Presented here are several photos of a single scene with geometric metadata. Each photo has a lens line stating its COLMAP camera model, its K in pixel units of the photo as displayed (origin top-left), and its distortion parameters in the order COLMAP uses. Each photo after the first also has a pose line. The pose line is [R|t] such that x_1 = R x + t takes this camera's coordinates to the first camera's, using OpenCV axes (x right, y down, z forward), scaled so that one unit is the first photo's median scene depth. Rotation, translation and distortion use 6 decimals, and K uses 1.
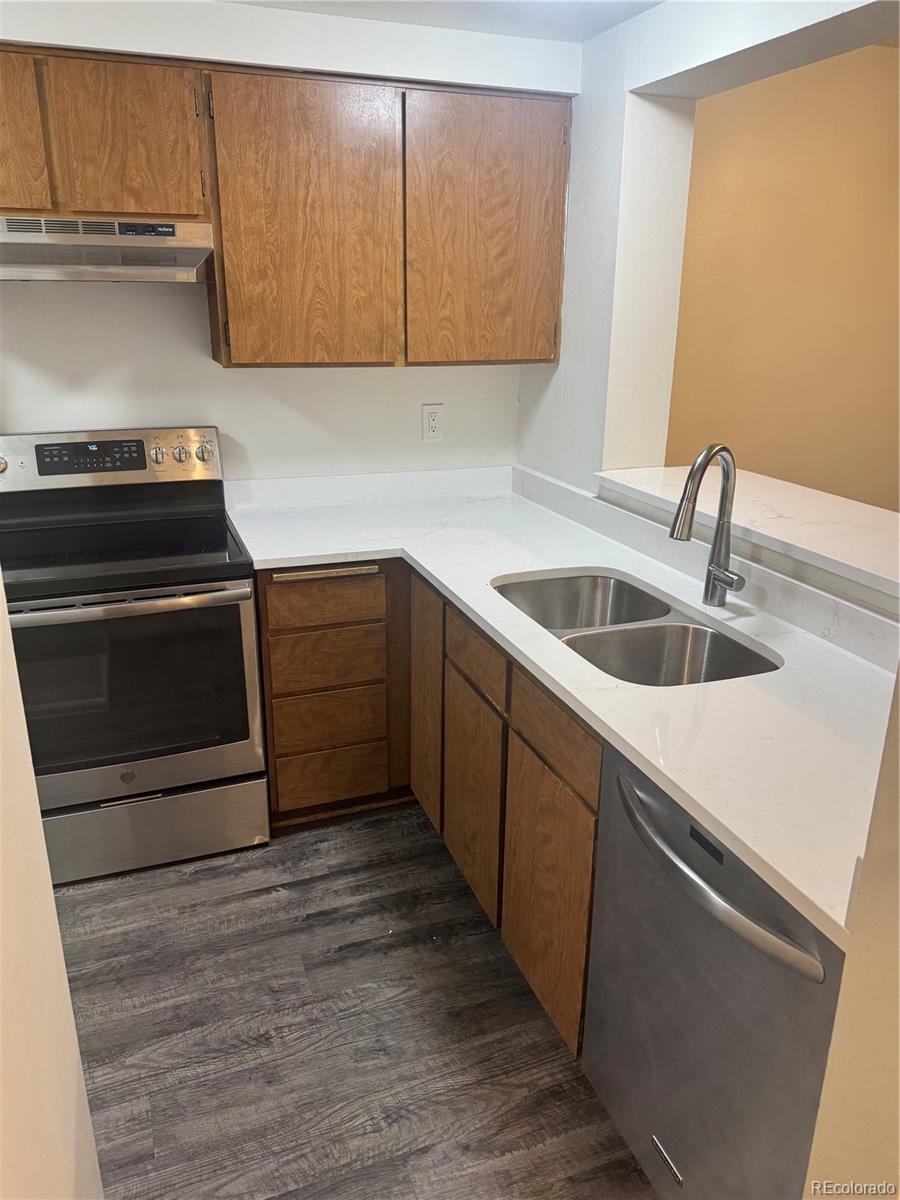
lens RADIAL K [[892.8, 0, 450.0], [0, 892.8, 600.0], [0, 0, 1]] dist [0.003058, -0.003789]
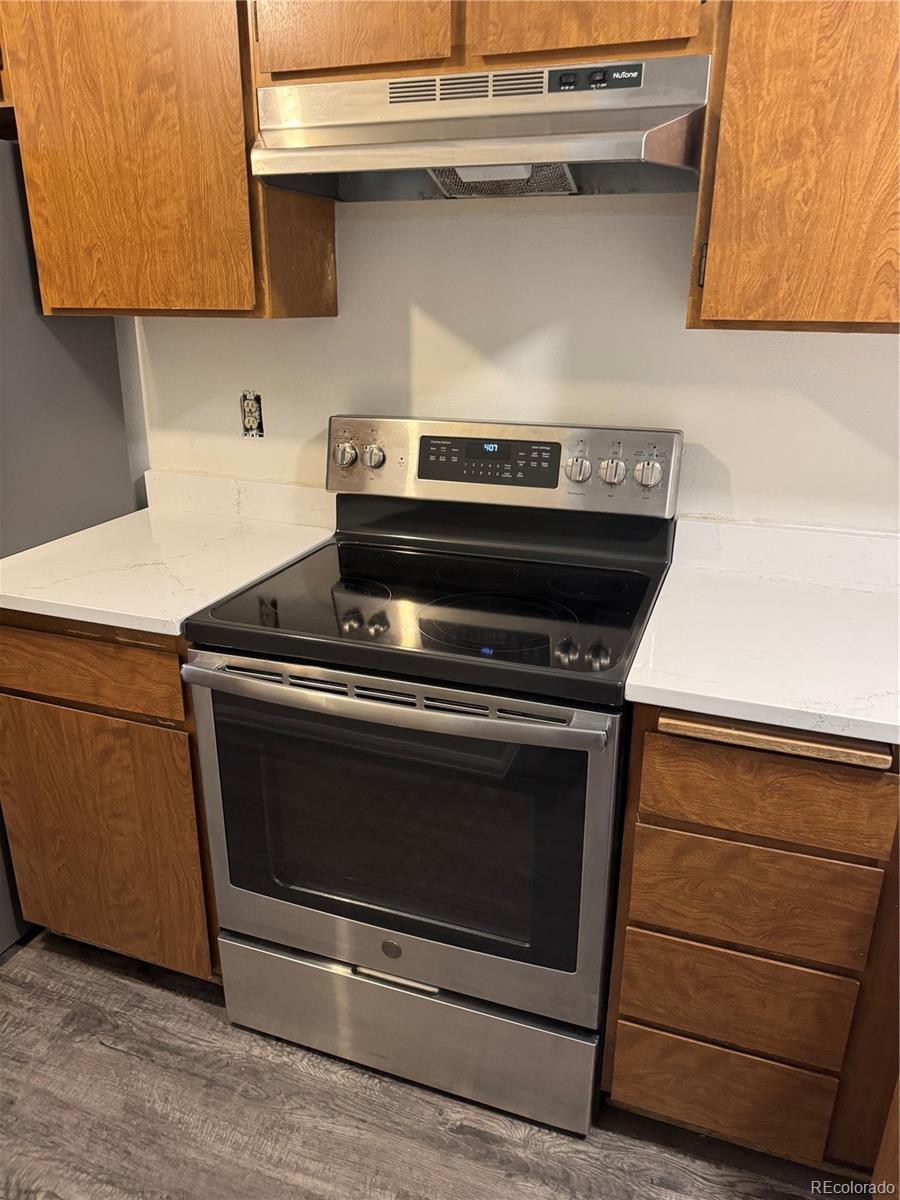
lens RADIAL K [[837.0, 0, 446.2], [0, 837.0, 609.5], [0, 0, 1]] dist [0.005927, -0.002149]
pose [[0.769890, 0.210461, -0.602474, -0.013132], [-0.211790, 0.974813, 0.069886, -0.091537], [0.602008, 0.073793, 0.795073, 0.501922]]
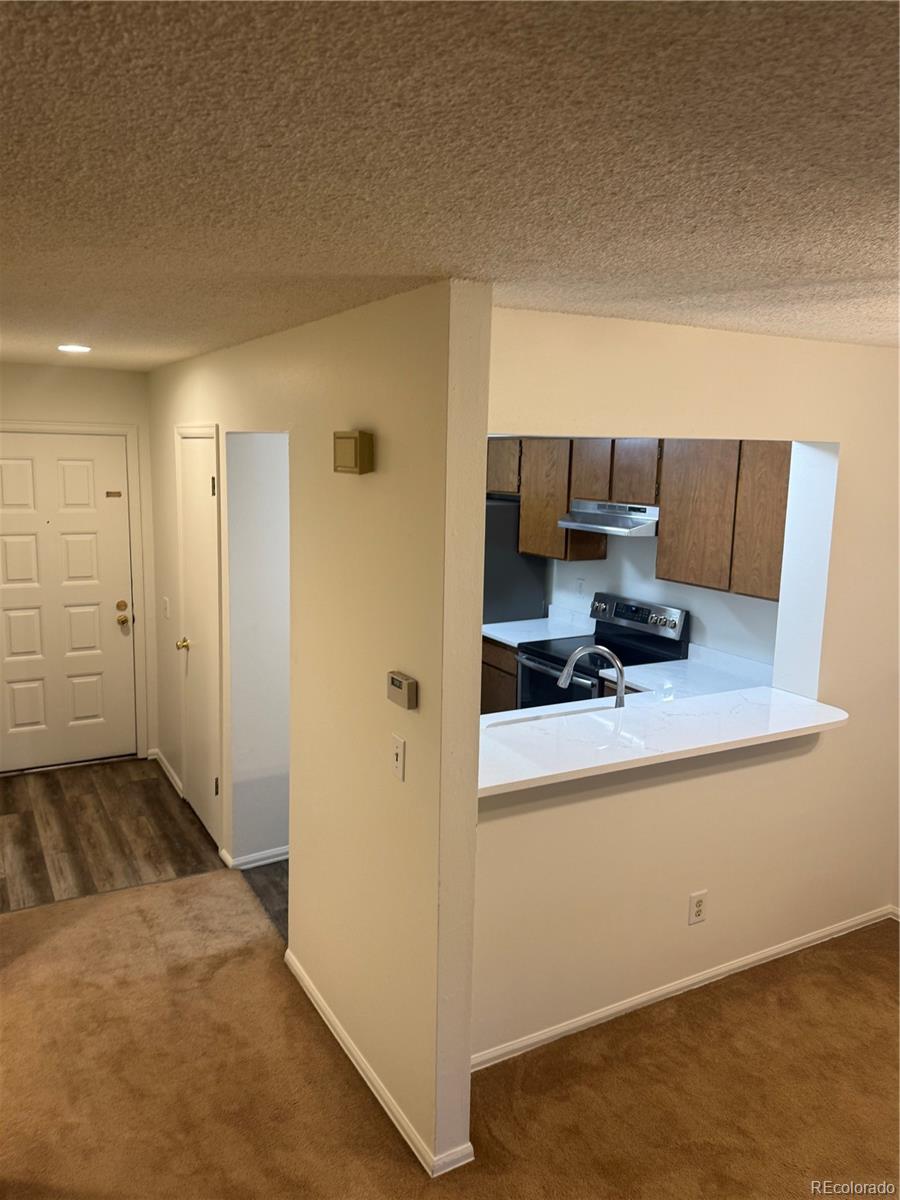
lens RADIAL K [[892.8, 0, 450.0], [0, 892.8, 600.0], [0, 0, 1]] dist [0.003058, -0.003789]
pose [[0.153693, 0.151824, -0.976385, 1.548252], [-0.344006, 0.934531, 0.091166, -0.241820], [0.926304, 0.321871, 0.195860, 0.241090]]
